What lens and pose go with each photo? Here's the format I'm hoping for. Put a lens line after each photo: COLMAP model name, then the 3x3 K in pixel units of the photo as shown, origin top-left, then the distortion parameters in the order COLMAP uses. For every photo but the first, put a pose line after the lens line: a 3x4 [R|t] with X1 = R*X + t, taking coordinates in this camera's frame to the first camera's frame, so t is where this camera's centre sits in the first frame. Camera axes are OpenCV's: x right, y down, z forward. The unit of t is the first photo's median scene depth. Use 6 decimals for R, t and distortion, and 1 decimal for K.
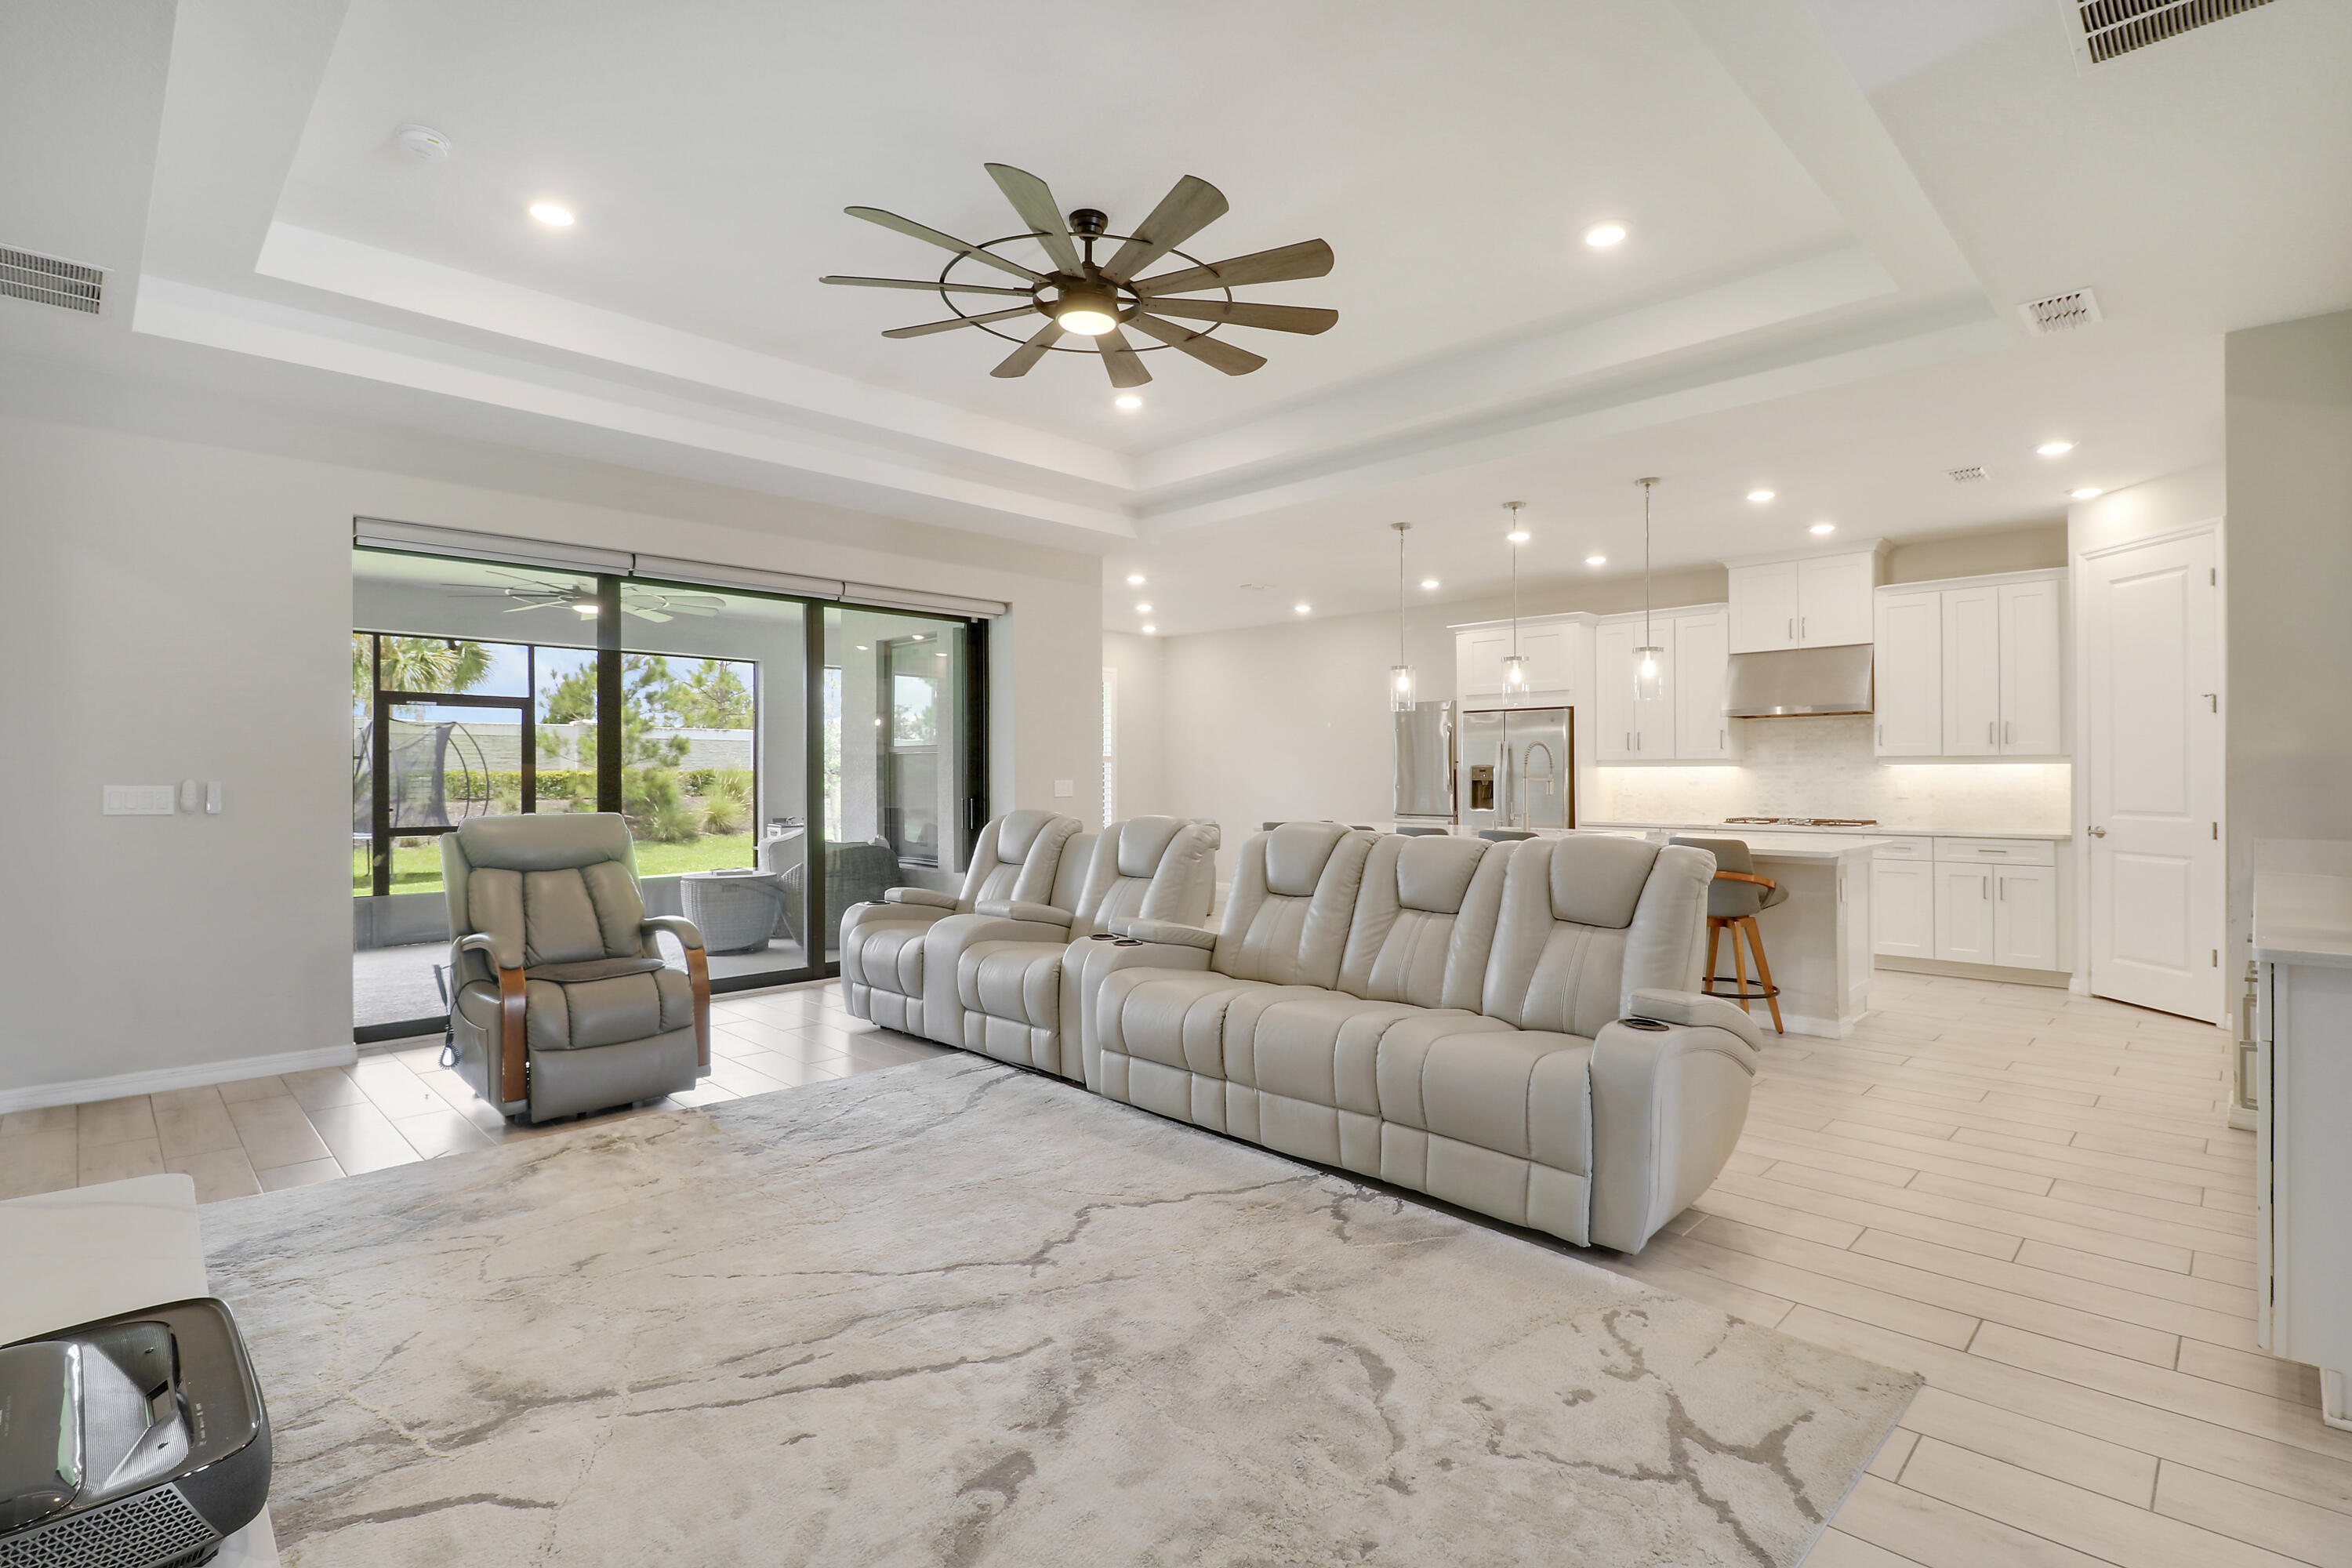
lens RADIAL K [[1103.6, 0, 1198.8], [0, 1103.6, 779.1], [0, 0, 1]] dist [0.011486, -0.018750]
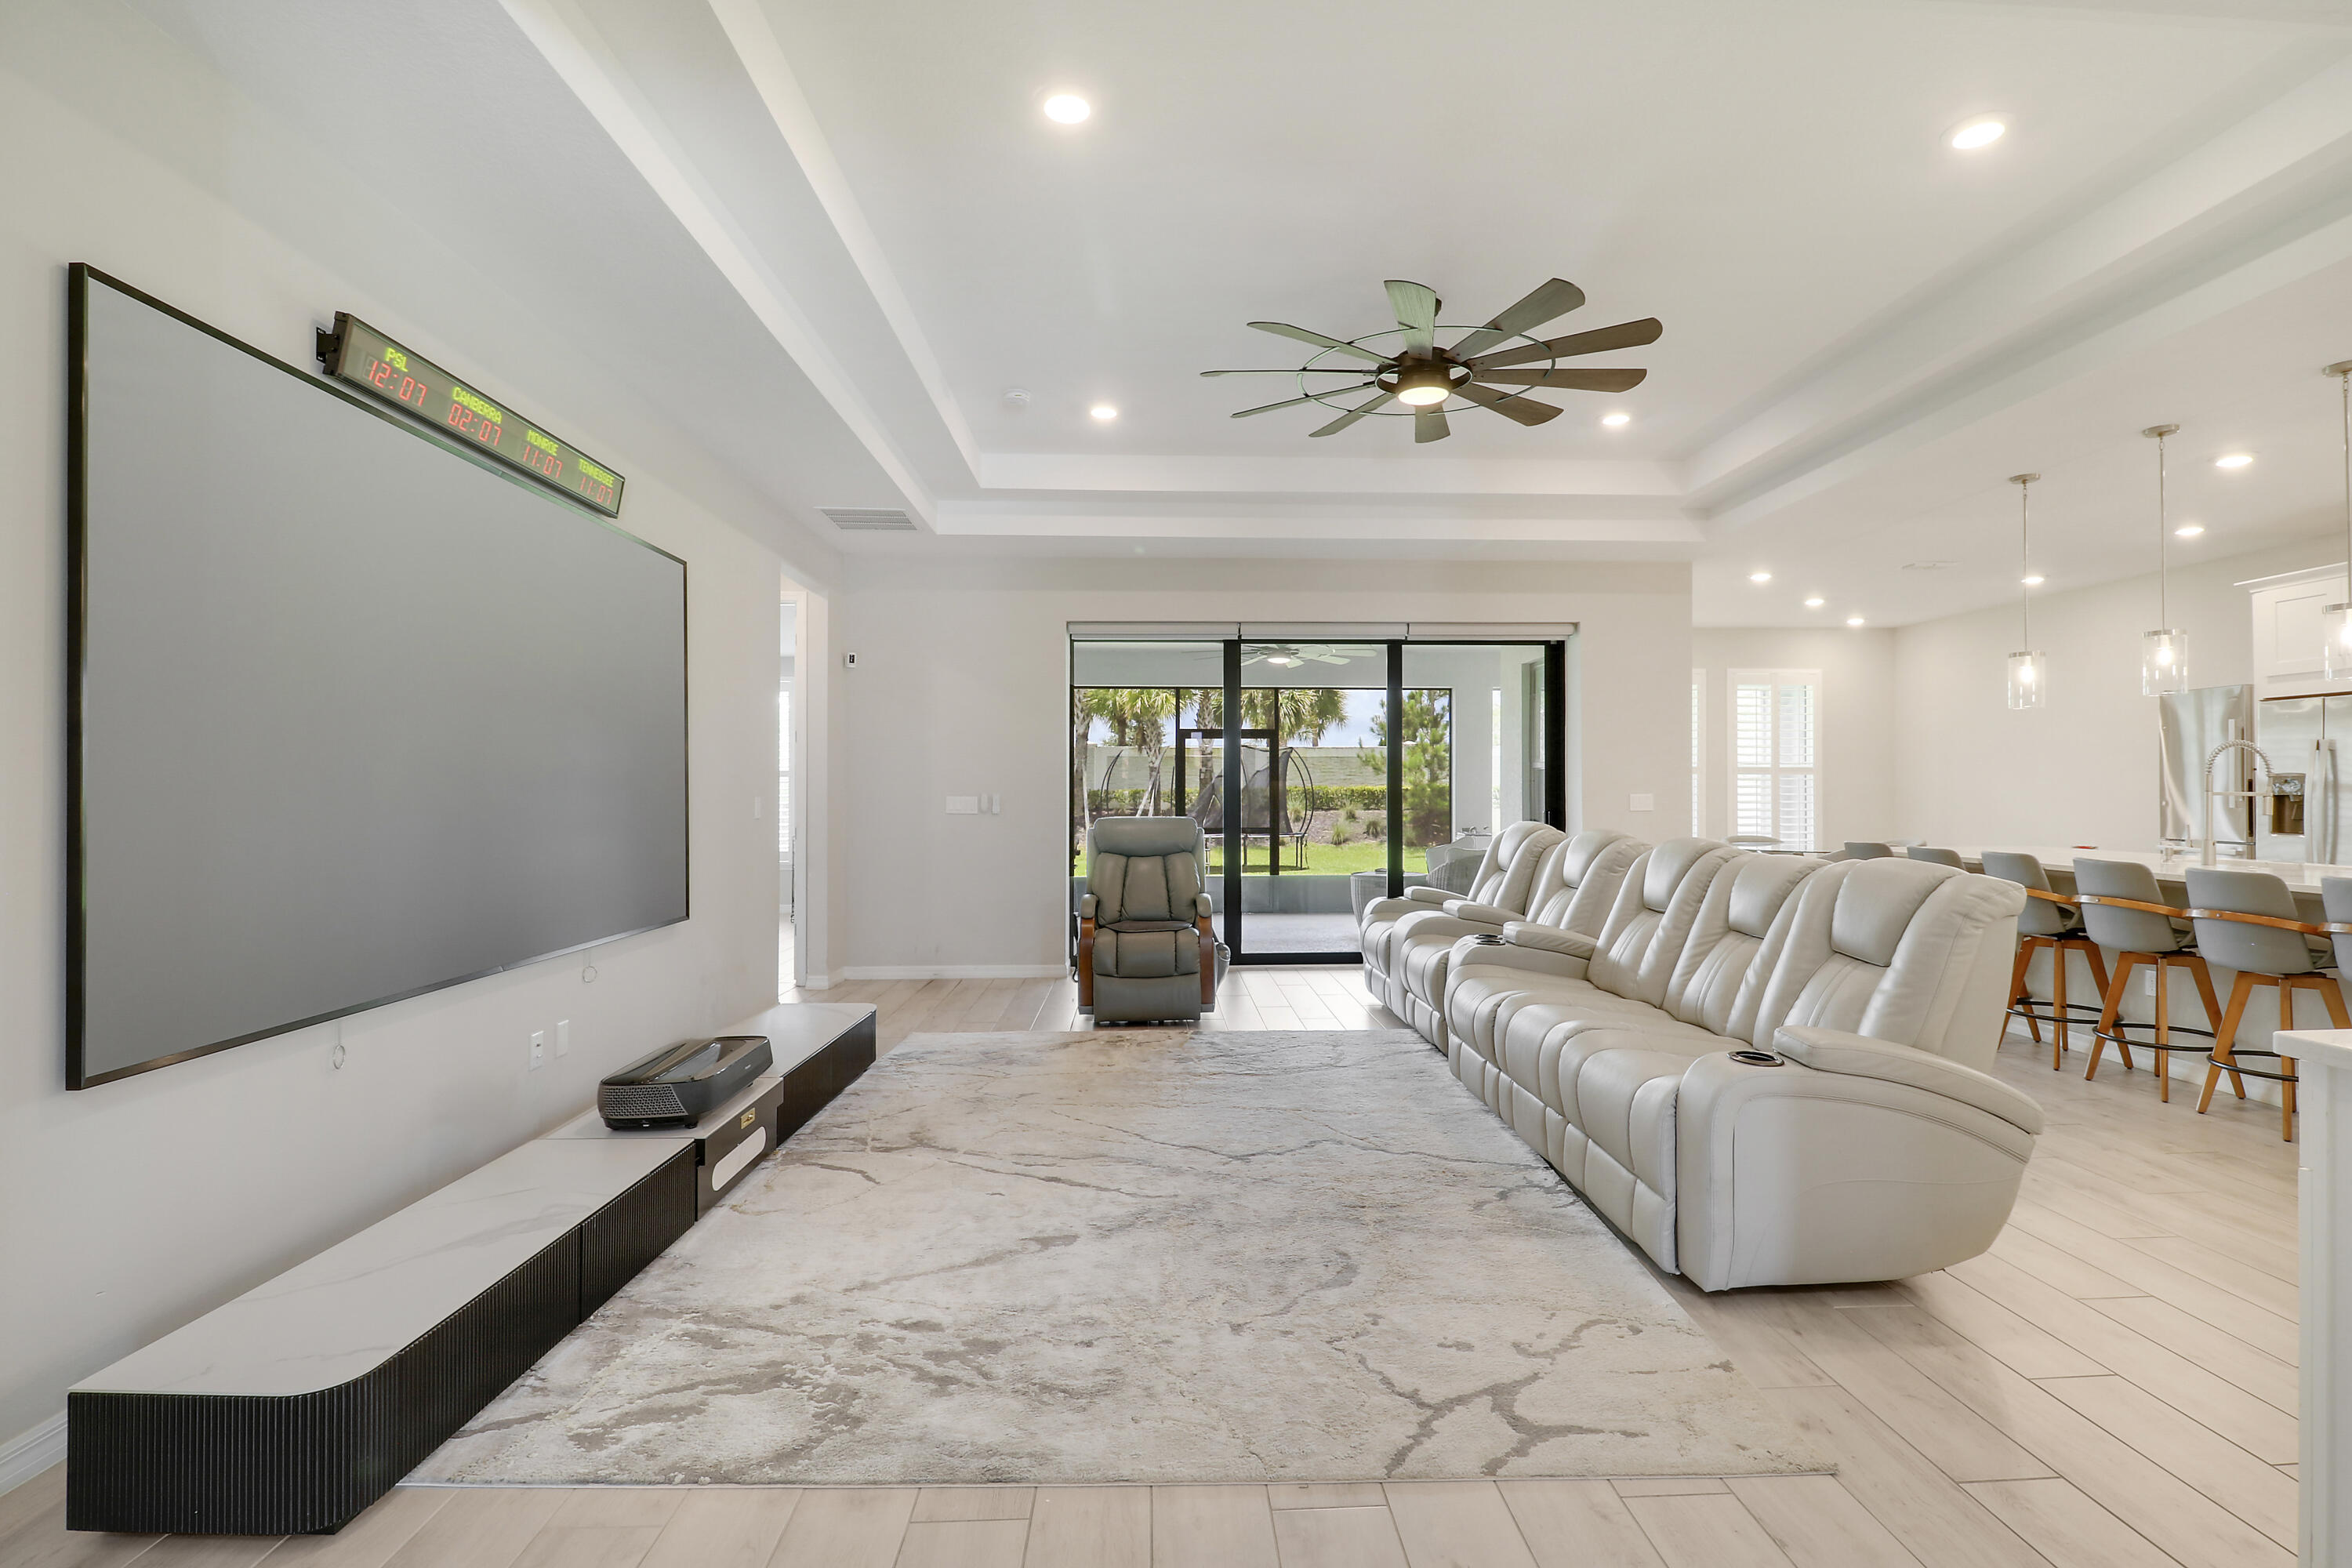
lens RADIAL K [[1103.6, 0, 1198.8], [0, 1103.6, 779.1], [0, 0, 1]] dist [0.011486, -0.018750]
pose [[0.730149, -0.008118, -0.683240, 0.487859], [0.000151, 0.999931, -0.011720, -0.000876], [0.683288, 0.008454, 0.730100, -0.000277]]
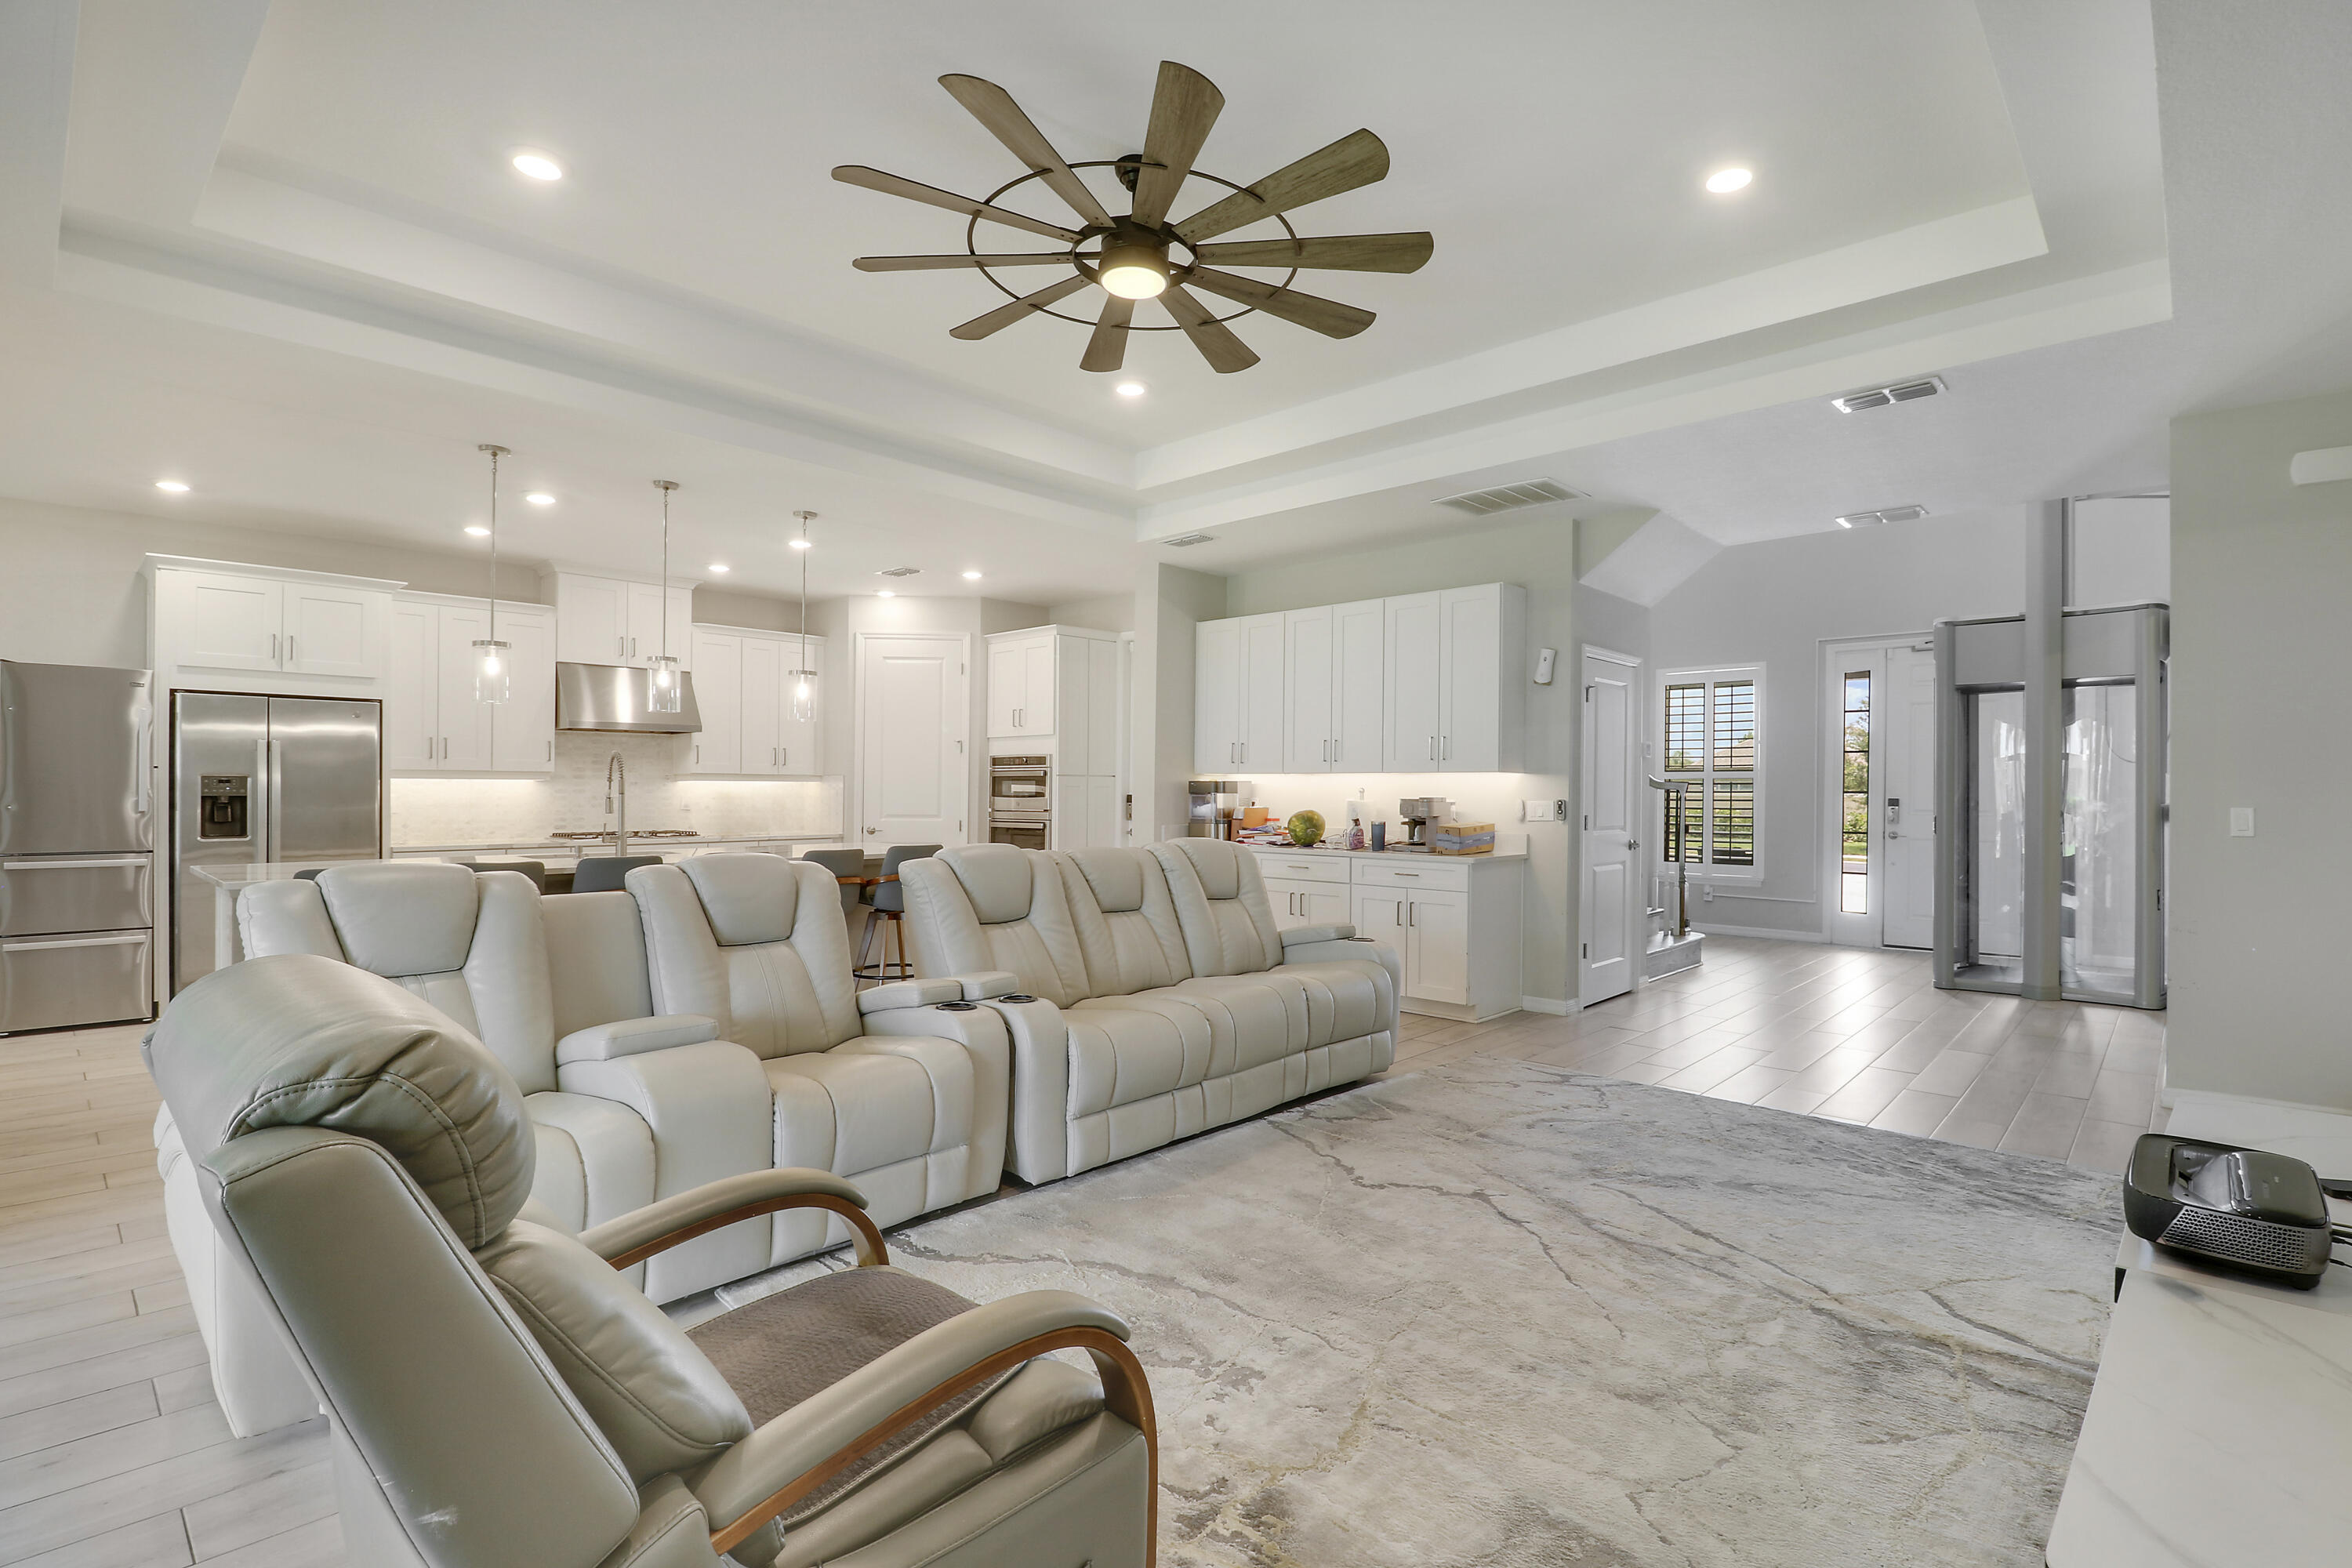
lens RADIAL K [[1085.1, 0, 1201.7], [0, 1085.1, 800.4], [0, 0, 1]] dist [-0.000851, -0.000335]
pose [[-0.026802, -0.010142, 0.999589, -0.909384], [-0.004255, 0.999941, 0.010031, -0.010979], [-0.999632, -0.003985, -0.026844, 0.909148]]
